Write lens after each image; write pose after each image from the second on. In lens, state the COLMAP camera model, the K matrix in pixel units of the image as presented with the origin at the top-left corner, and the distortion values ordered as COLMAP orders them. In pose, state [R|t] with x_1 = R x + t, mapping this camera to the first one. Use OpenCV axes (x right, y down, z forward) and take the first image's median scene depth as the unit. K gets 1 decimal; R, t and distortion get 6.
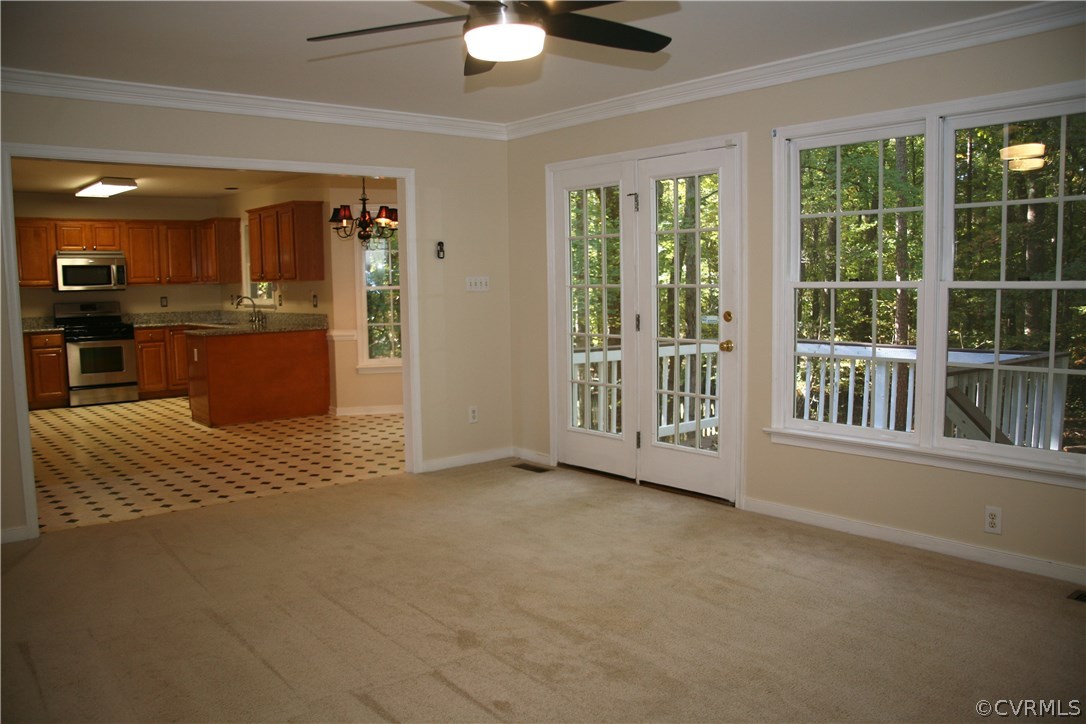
lens RADIAL K [[862.8, 0, 524.7], [0, 862.8, 398.6], [0, 0, 1]] dist [-0.162148, 0.114749]
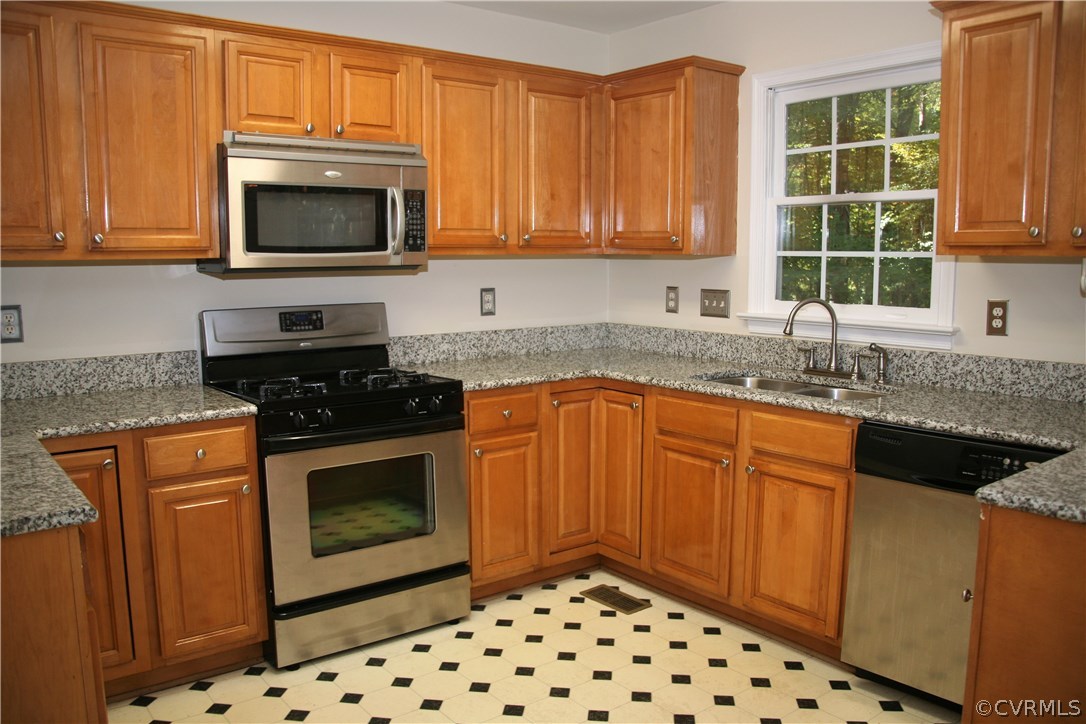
lens RADIAL K [[862.8, 0, 535.8], [0, 862.8, 377.9], [0, 0, 1]] dist [-0.162148, 0.114749]
pose [[0.999684, 0.008220, -0.023766, -0.495669], [-0.008098, 0.999954, 0.005215, -0.104816], [0.023807, -0.005020, 0.999704, 0.779711]]
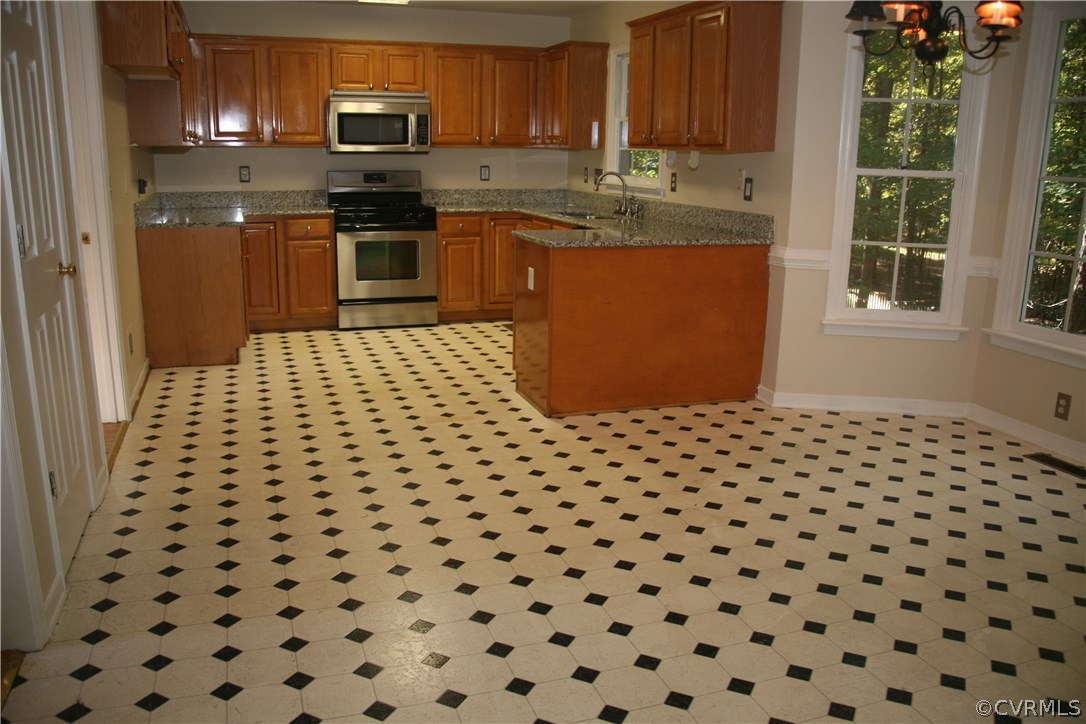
lens RADIAL K [[862.8, 0, 534.0], [0, 862.8, 374.7], [0, 0, 1]] dist [-0.162148, 0.114749]
pose [[0.937157, 0.110827, -0.330838, -0.187328], [-0.070743, 0.988872, 0.130871, -0.060519], [0.341661, -0.099242, 0.934569, 0.450503]]
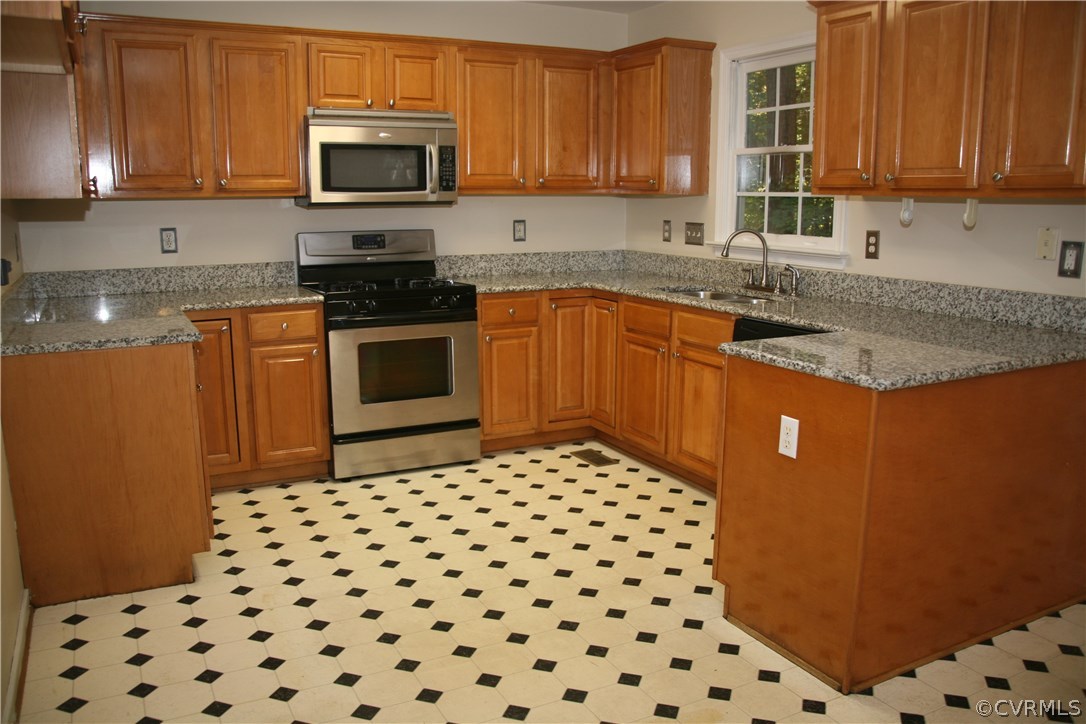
lens RADIAL K [[862.8, 0, 535.0], [0, 862.8, 377.0], [0, 0, 1]] dist [-0.162148, 0.114749]
pose [[0.978398, 0.050335, -0.200507, -0.398658], [-0.035699, 0.996472, 0.075956, -0.087795], [0.203623, -0.067157, 0.976743, 0.657672]]
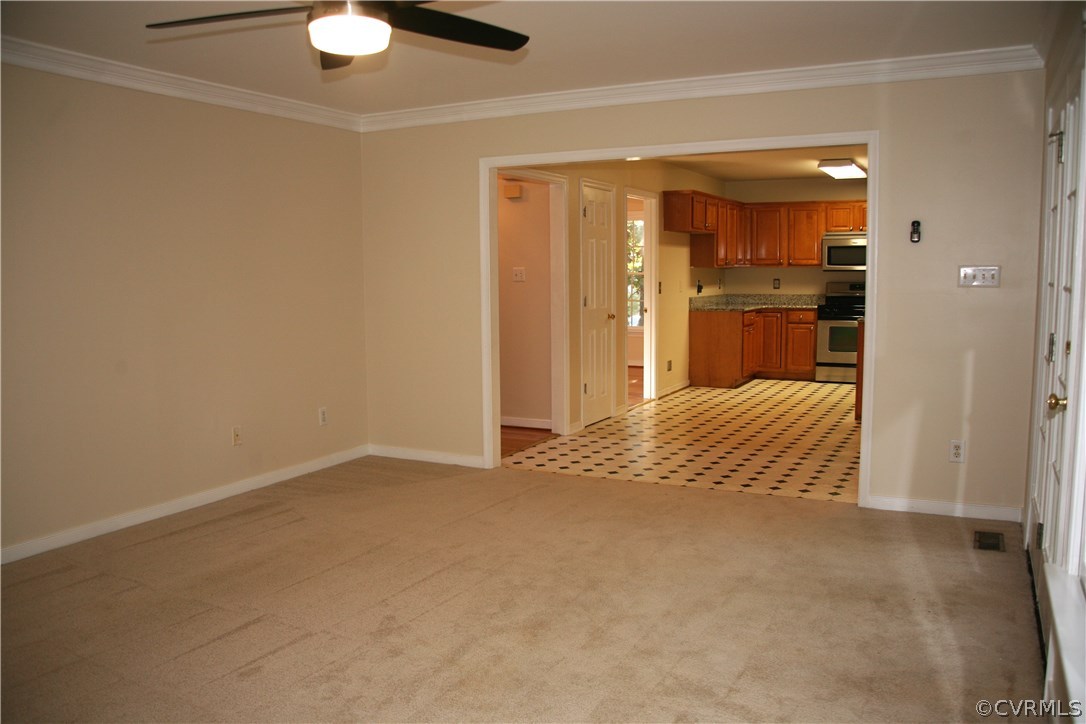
lens RADIAL K [[862.8, 0, 510.3], [0, 862.8, 383.6], [0, 0, 1]] dist [-0.162148, 0.114749]
pose [[0.367540, 0.123171, -0.921815, 0.325067], [-0.110299, 0.989968, 0.088300, -0.043262], [0.923444, 0.069221, 0.377438, 0.266103]]
